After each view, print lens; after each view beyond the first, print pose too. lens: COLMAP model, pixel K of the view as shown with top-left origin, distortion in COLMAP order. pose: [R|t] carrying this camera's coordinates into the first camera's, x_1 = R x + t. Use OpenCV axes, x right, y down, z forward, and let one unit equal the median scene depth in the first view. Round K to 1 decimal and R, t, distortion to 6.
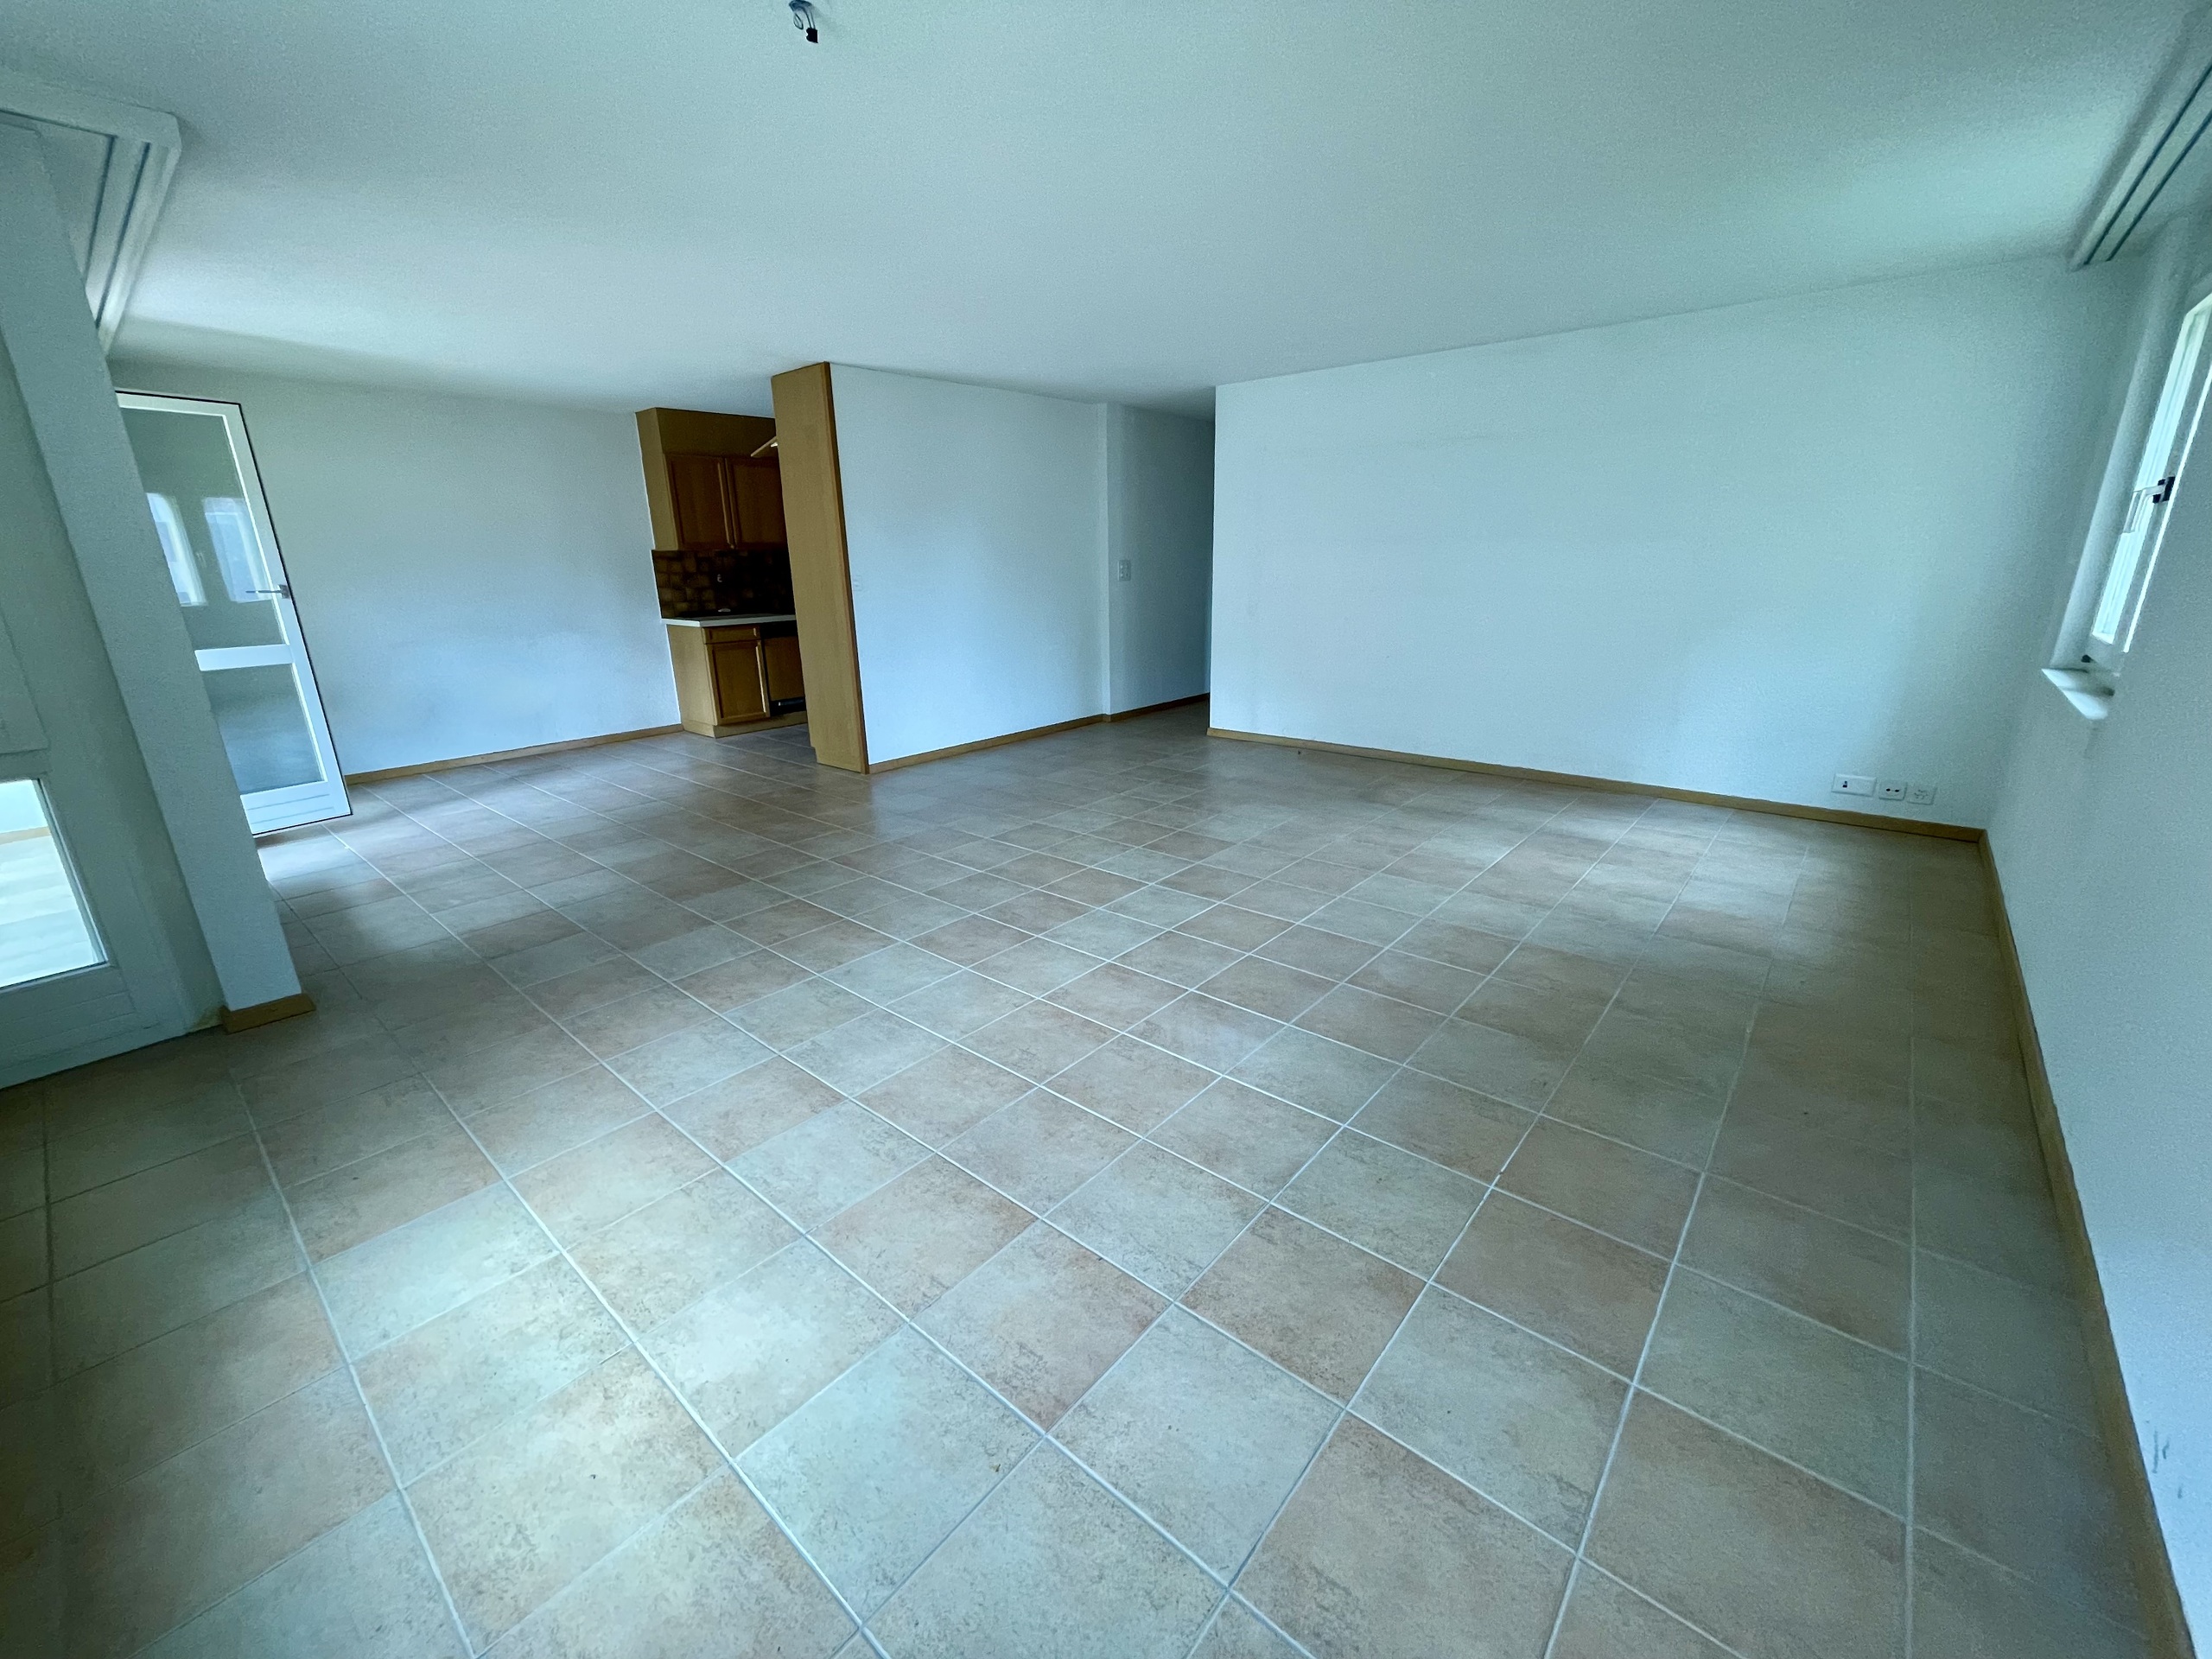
lens RADIAL K [[900.8, 0, 1106.0], [0, 900.8, 829.5], [0, 0, 1]] dist [-0.001089, -0.000484]
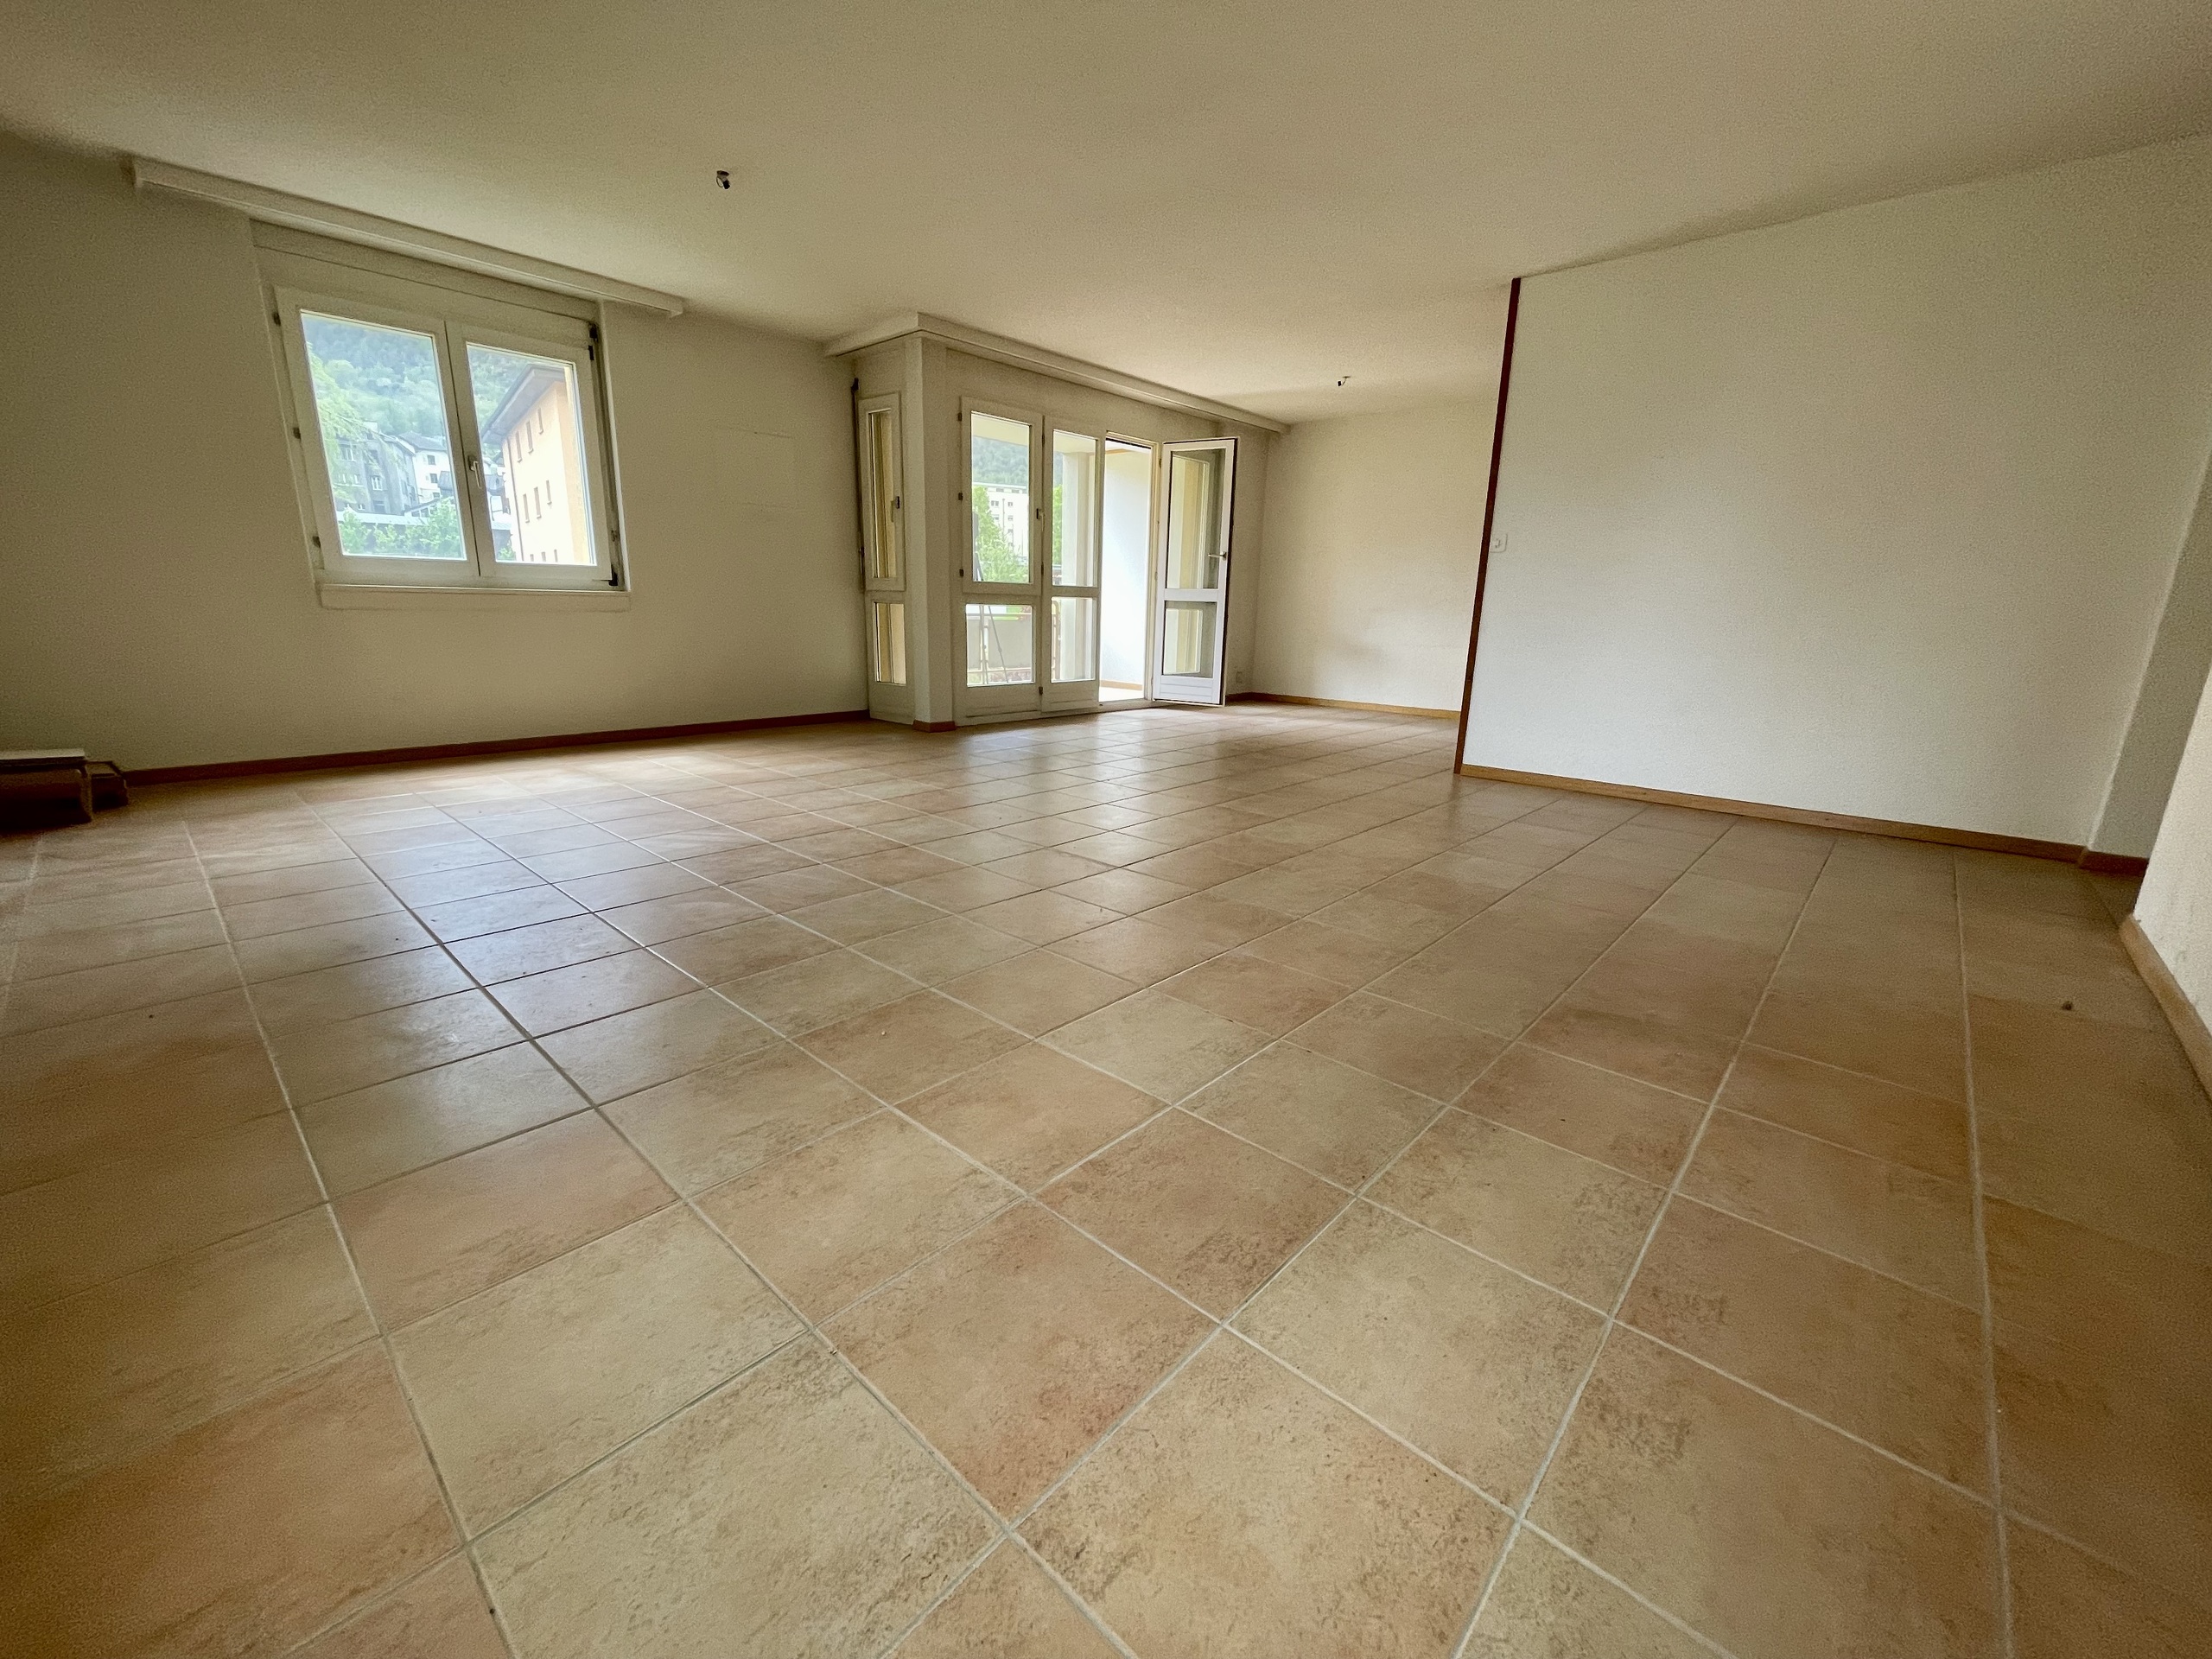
lens RADIAL K [[900.8, 0, 1106.0], [0, 900.8, 829.5], [0, 0, 1]] dist [-0.001089, -0.000484]
pose [[-0.038617, 0.258339, -0.965282, 0.783999], [-0.315346, 0.913488, 0.257093, -0.173196], [0.948191, 0.314326, 0.046190, 0.913363]]
